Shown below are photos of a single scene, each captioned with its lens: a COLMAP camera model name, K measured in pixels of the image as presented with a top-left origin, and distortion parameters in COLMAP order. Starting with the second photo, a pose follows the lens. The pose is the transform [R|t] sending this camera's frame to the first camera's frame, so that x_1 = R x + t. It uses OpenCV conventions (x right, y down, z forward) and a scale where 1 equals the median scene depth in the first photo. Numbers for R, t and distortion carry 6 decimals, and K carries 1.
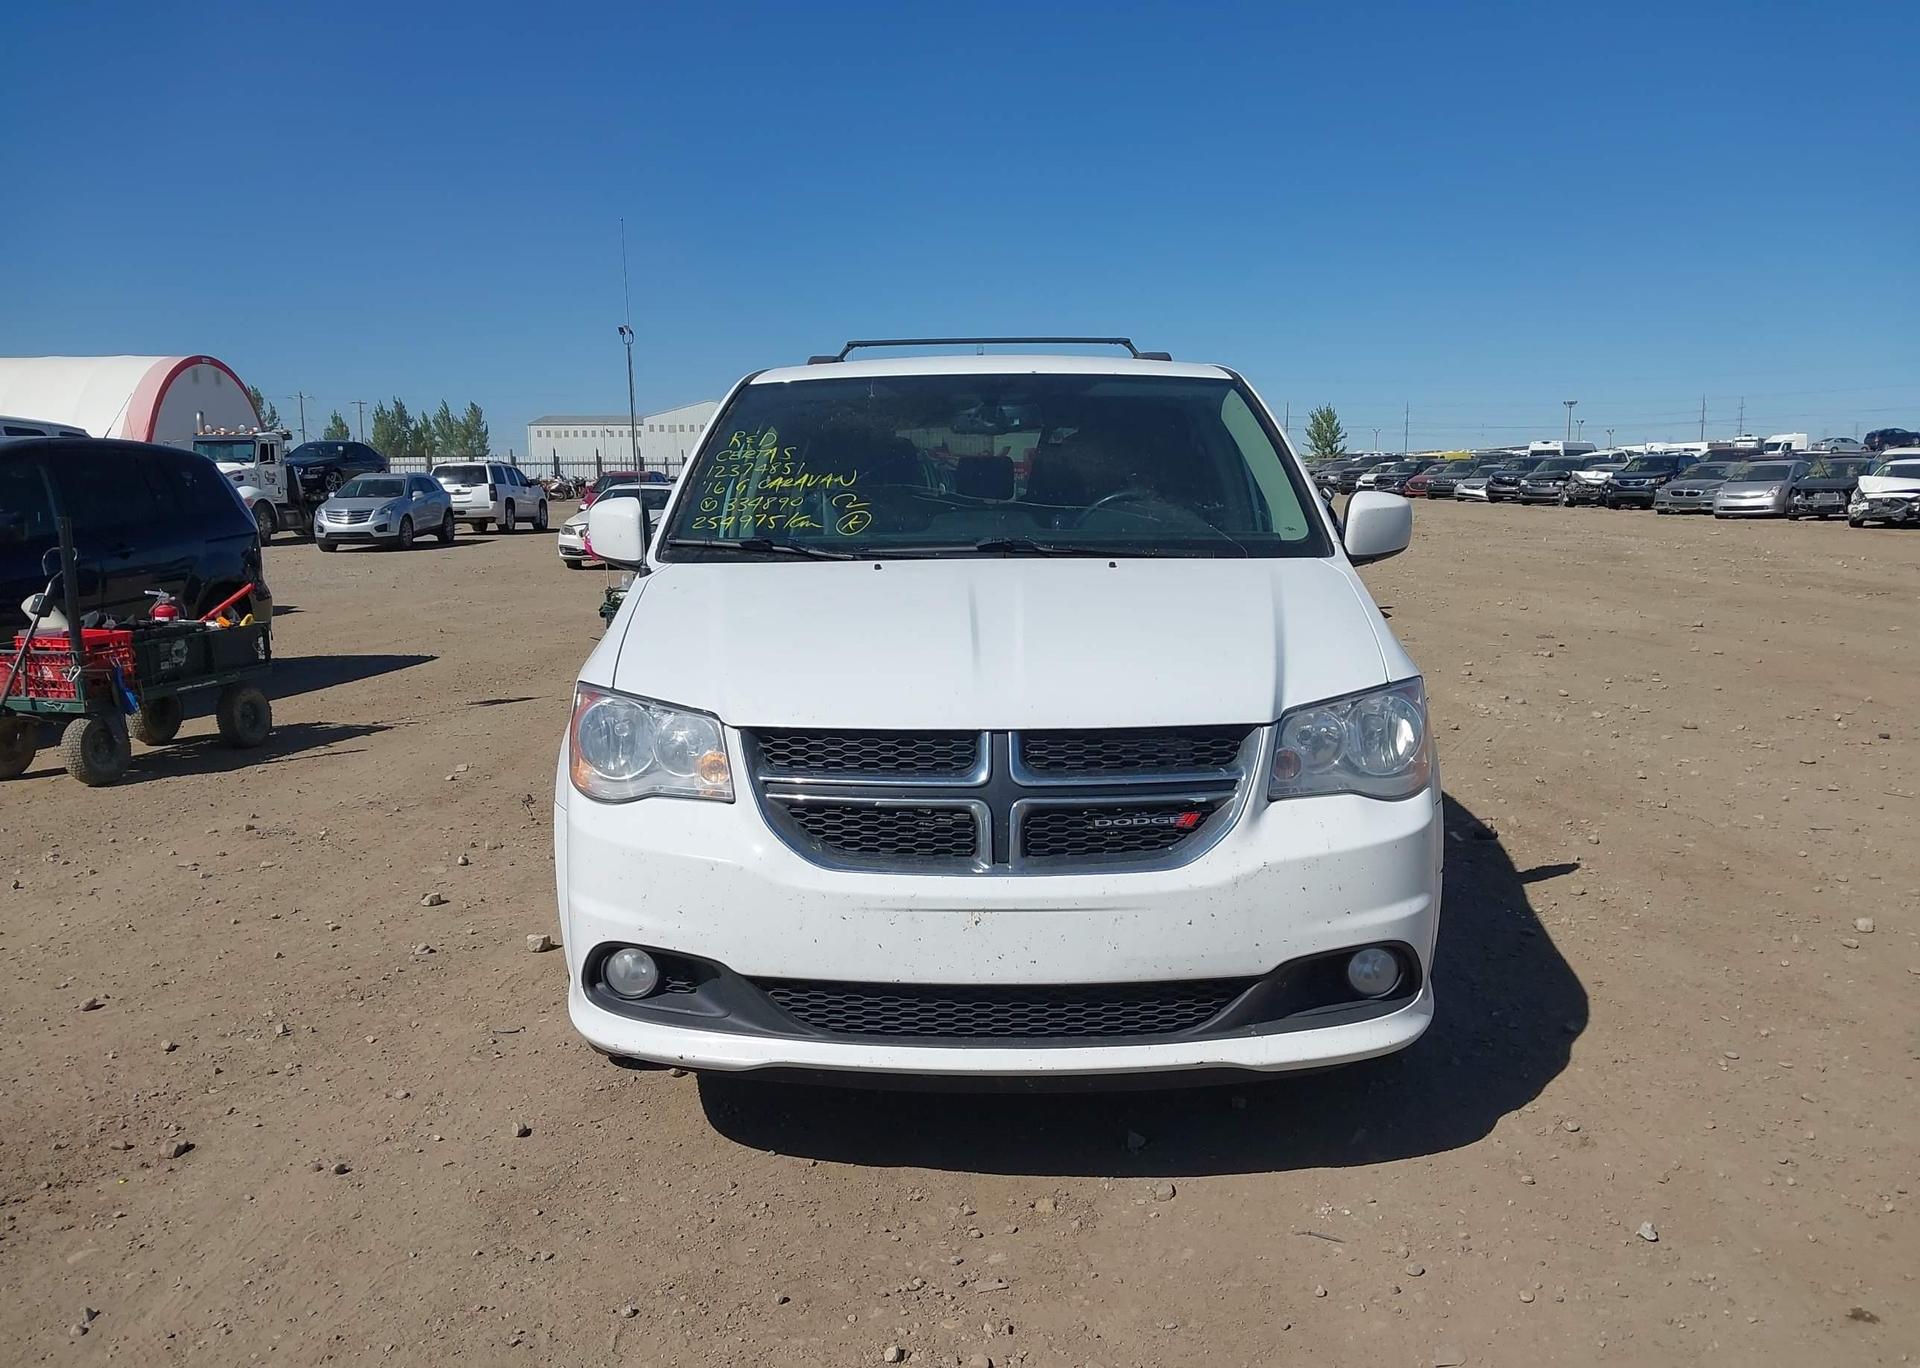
lens RADIAL K [[1529.9, 0, 958.9], [0, 1529.9, 686.5], [0, 0, 1]] dist [0.049055, -0.073350]
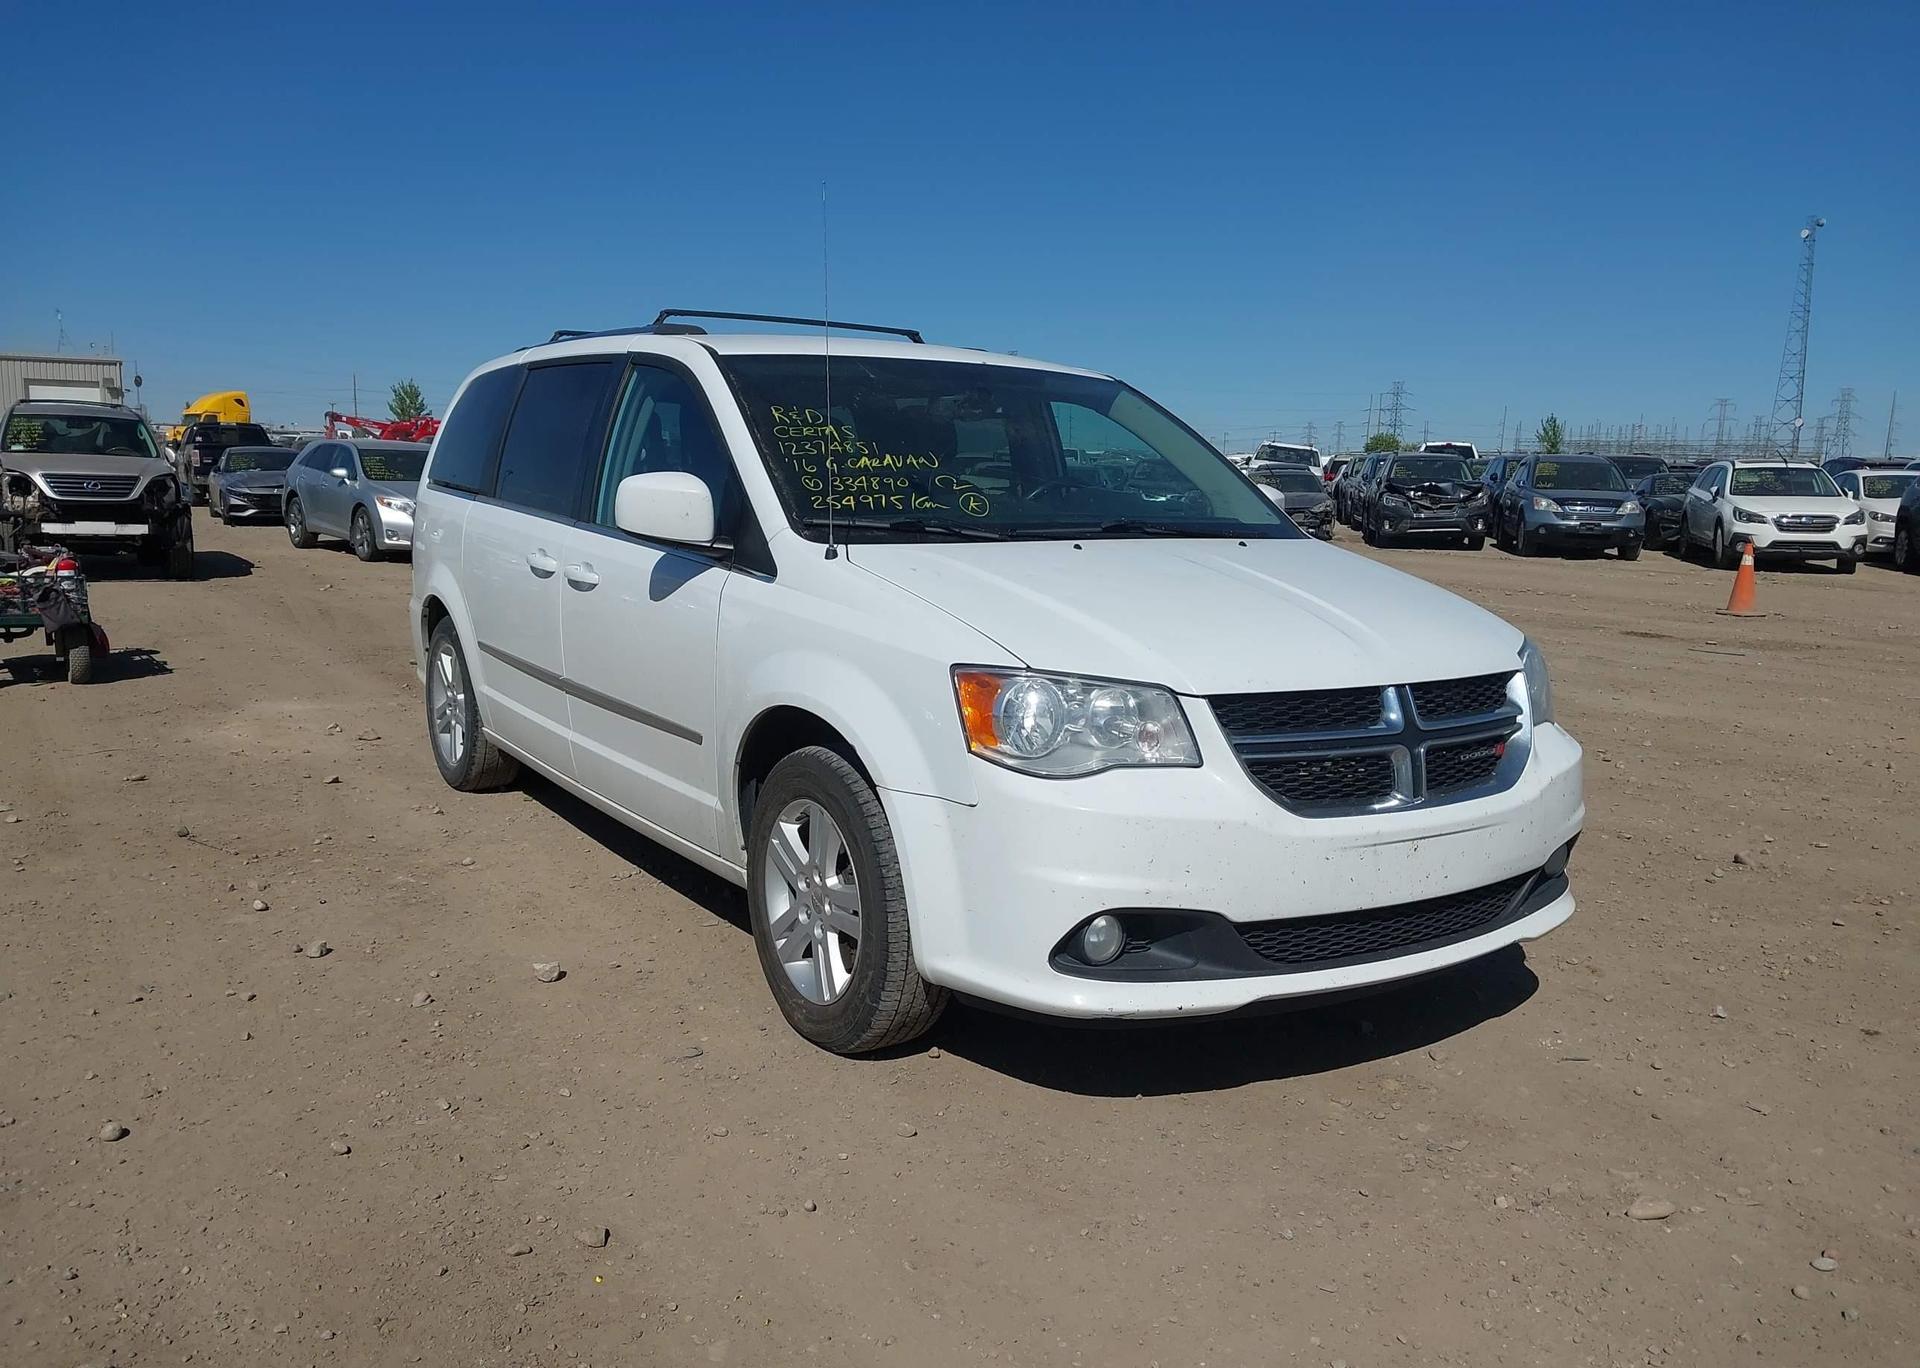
lens RADIAL K [[1529.9, 0, 952.4], [0, 1529.9, 710.2], [0, 0, 1]] dist [0.049055, -0.073350]
pose [[0.821277, -0.058871, 0.567484, -0.878578], [0.043959, 0.998235, 0.039938, -0.014031], [-0.568834, -0.007854, 0.822415, 0.211682]]
